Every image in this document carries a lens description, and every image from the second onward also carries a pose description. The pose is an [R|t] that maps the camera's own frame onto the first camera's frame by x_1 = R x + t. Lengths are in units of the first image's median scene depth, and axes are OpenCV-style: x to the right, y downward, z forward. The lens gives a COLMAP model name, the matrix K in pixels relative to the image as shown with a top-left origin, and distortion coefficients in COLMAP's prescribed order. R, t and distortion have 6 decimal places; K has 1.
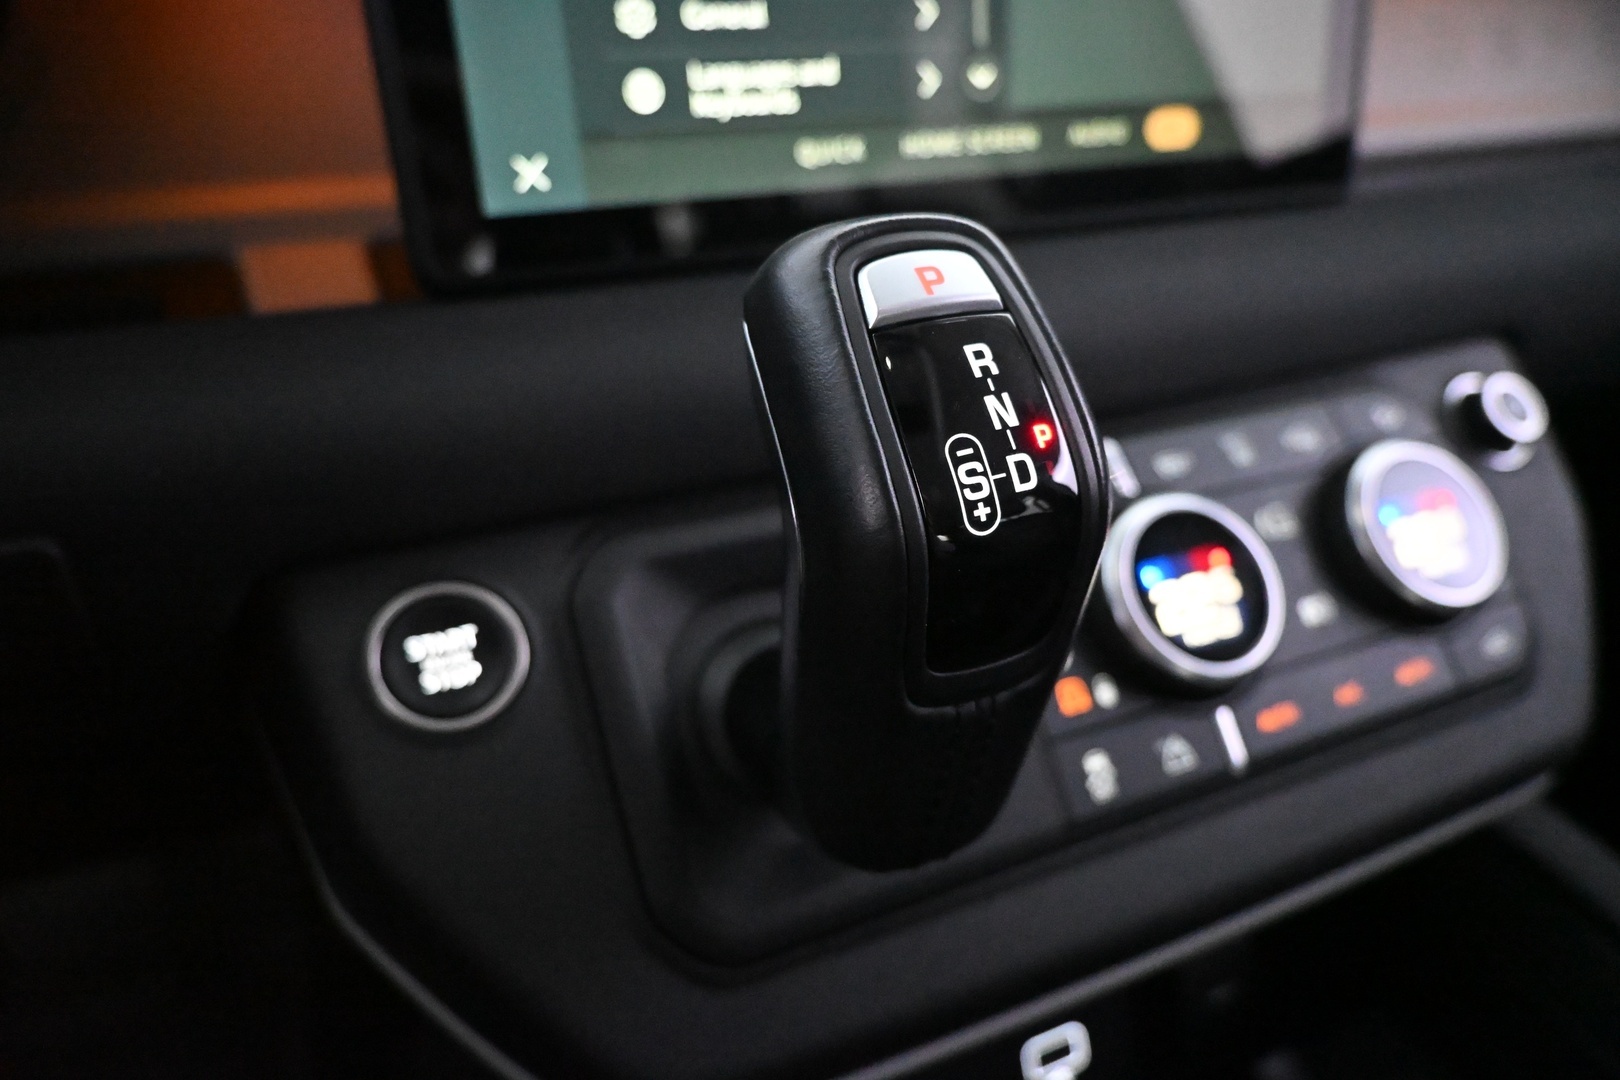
lens RADIAL K [[1124.9, 0, 810.0], [0, 1124.9, 540.0], [0, 0, 1]] dist [0.001395, 0.001870]
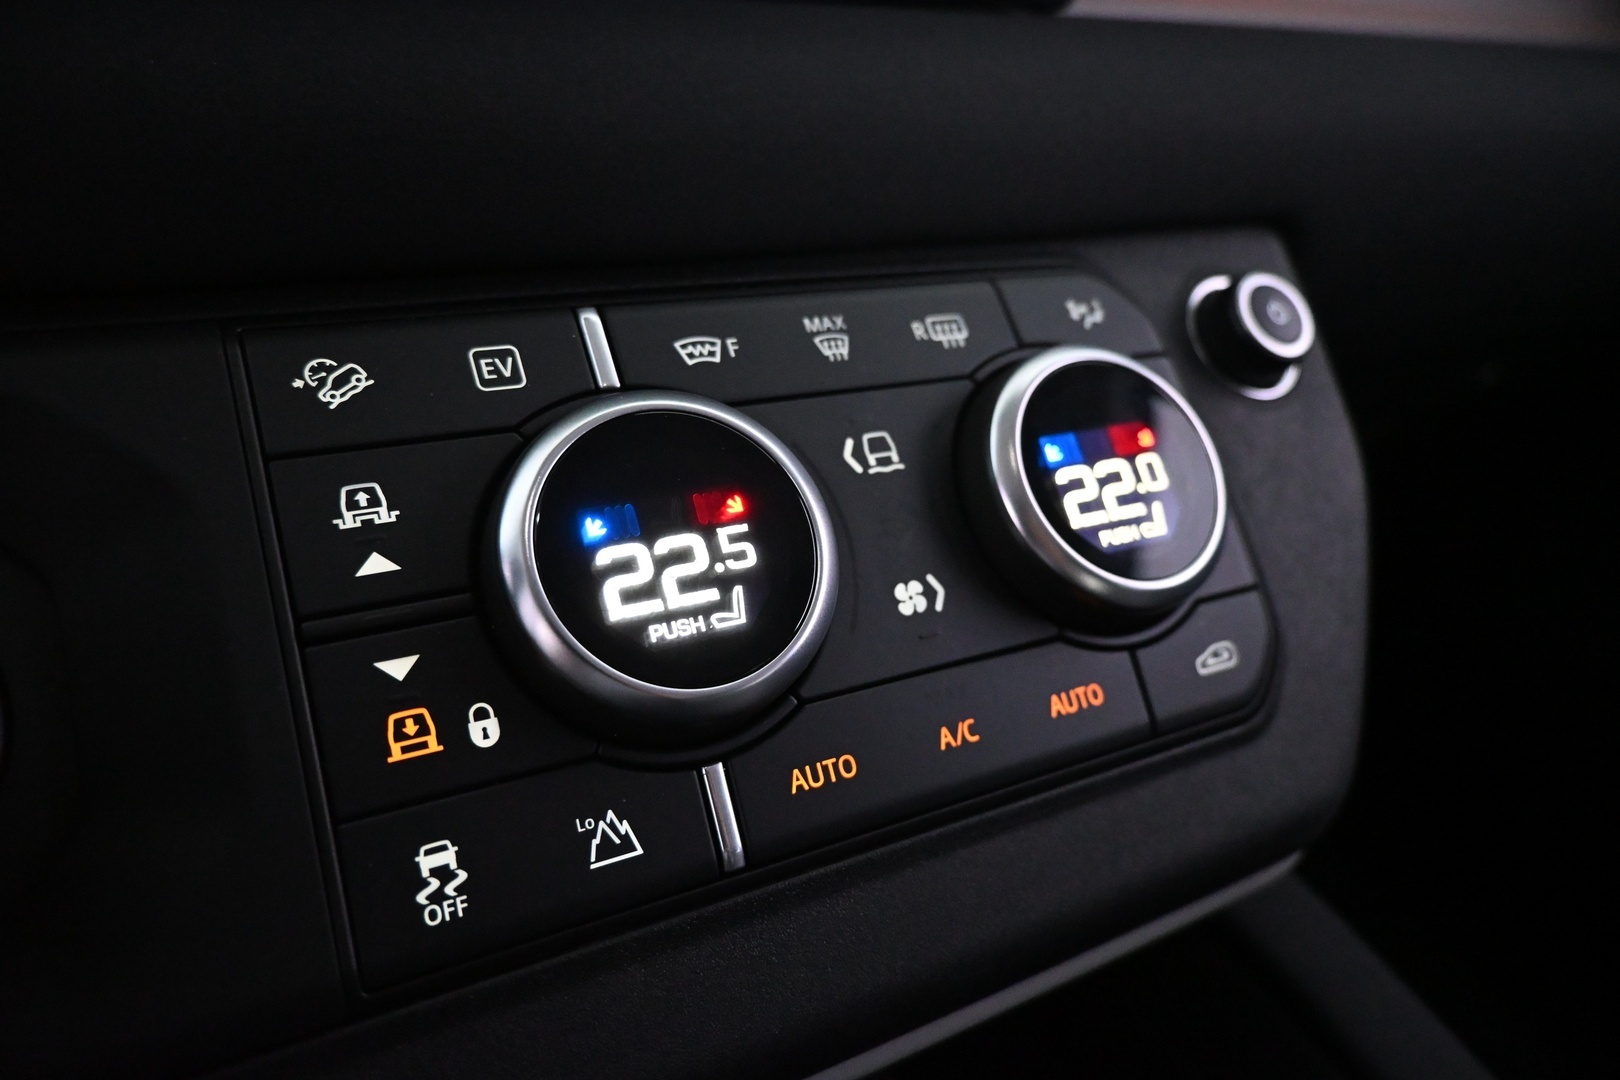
lens RADIAL K [[1124.9, 0, 810.0], [0, 1124.9, 540.0], [0, 0, 1]] dist [0.001395, 0.001870]
pose [[0.997148, 0.032074, 0.068313, 0.339777], [-0.032111, 0.999484, -0.000554, 0.032689], [-0.068295, -0.001641, 0.997664, 0.381144]]
